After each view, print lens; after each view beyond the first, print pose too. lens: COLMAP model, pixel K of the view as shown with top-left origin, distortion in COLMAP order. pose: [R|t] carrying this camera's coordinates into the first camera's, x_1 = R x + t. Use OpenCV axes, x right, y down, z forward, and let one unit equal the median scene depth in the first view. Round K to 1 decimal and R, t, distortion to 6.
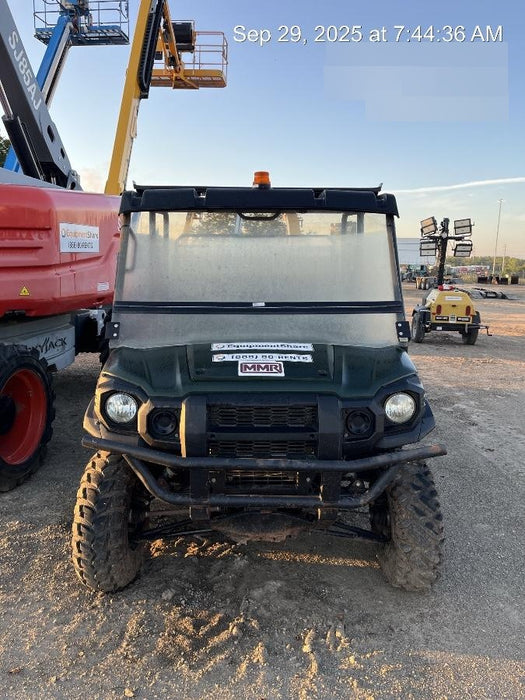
lens RADIAL K [[511.0, 0, 262.5], [0, 511.0, 350.0], [0, 0, 1]] dist [-0.000974, -0.004463]
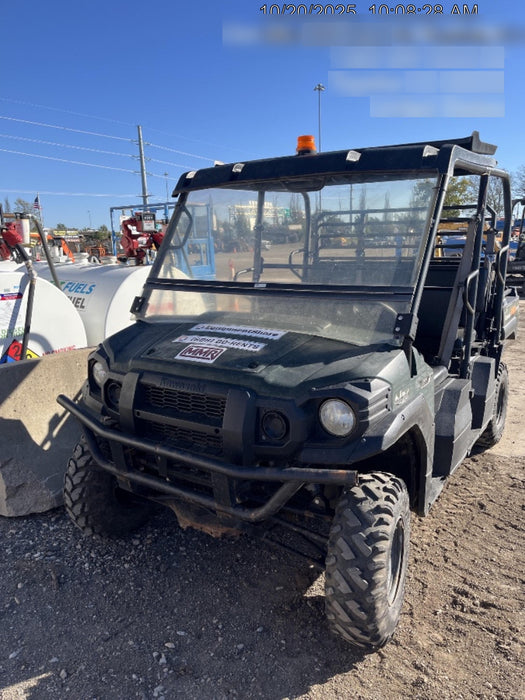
lens RADIAL K [[511.0, 0, 262.5], [0, 511.0, 350.0], [0, 0, 1]] dist [-0.000974, -0.004463]
pose [[0.847081, 0.111957, -0.519538, 0.583605], [-0.070176, 0.992563, 0.099472, -0.074427], [0.526810, -0.047802, 0.848638, 0.220763]]
